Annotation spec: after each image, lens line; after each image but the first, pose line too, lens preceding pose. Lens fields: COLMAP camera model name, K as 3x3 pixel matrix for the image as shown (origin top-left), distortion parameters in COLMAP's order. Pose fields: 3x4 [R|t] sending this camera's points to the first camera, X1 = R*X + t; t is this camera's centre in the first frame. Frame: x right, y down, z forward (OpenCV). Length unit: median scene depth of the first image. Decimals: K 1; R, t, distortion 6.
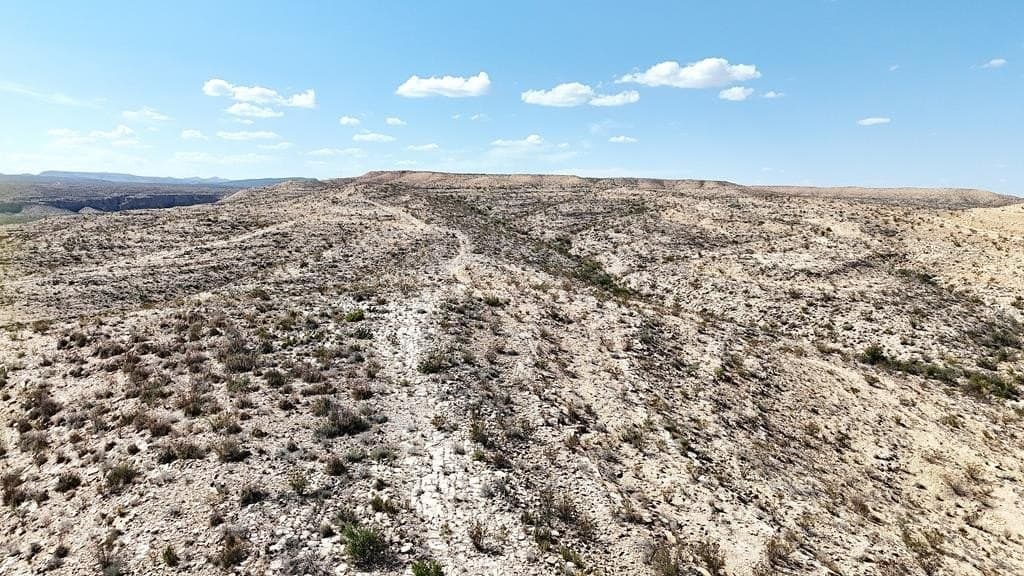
lens RADIAL K [[756.4, 0, 511.1], [0, 756.4, 285.4], [0, 0, 1]] dist [0.065291, -0.062170]
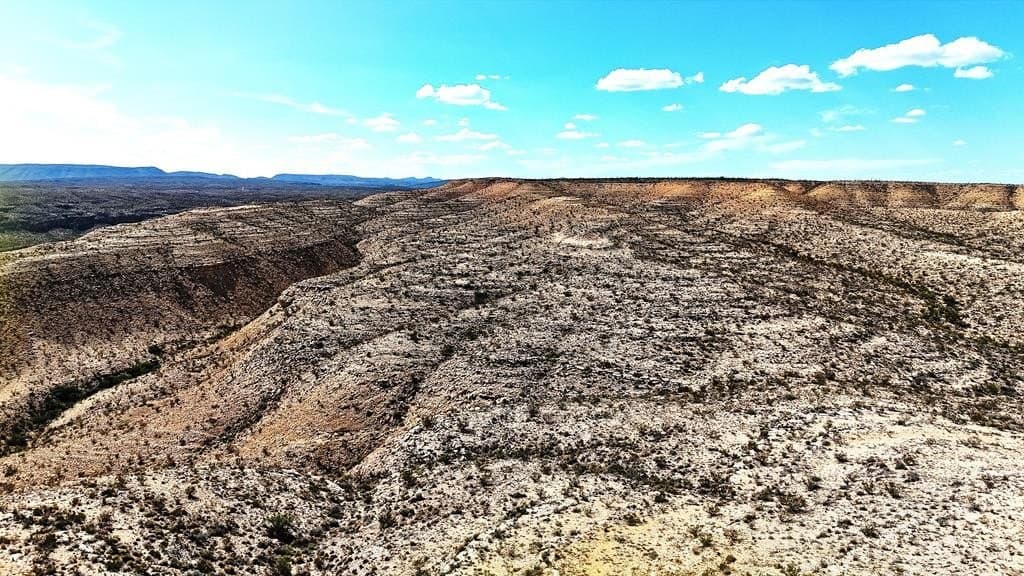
lens RADIAL K [[756.4, 0, 511.1], [0, 756.4, 285.4], [0, 0, 1]] dist [0.065291, -0.062170]
pose [[0.963561, 0.024291, -0.266383, 0.015141], [-0.022804, 0.999702, 0.008676, -0.019384], [0.266515, -0.002285, 0.963828, 0.110884]]
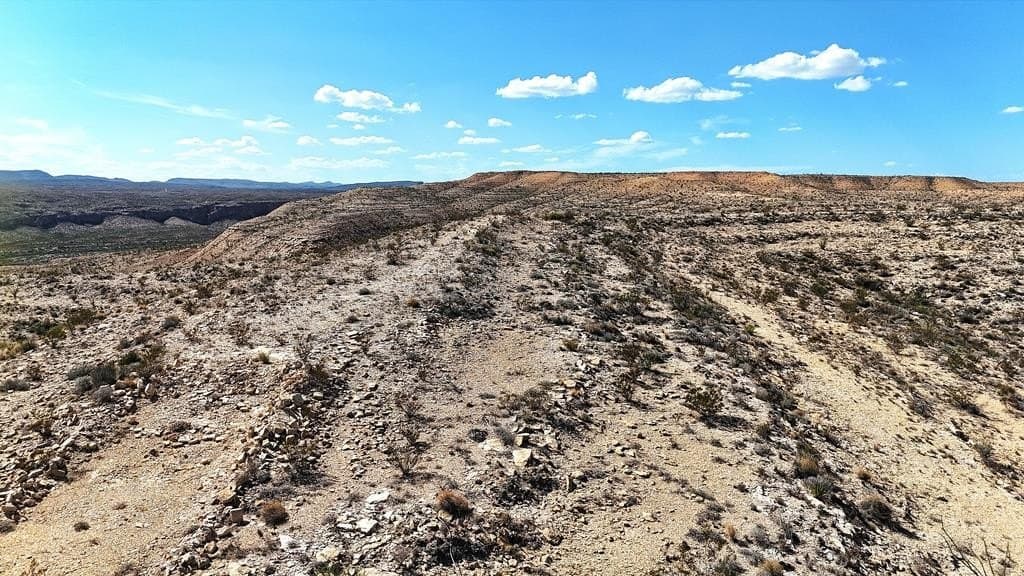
lens RADIAL K [[756.4, 0, 511.1], [0, 756.4, 285.4], [0, 0, 1]] dist [0.065291, -0.062170]
pose [[0.991054, 0.003785, -0.133410, -0.014410], [-0.003862, 0.999992, -0.000315, -0.010778], [0.133408, 0.000828, 0.991061, 0.073206]]
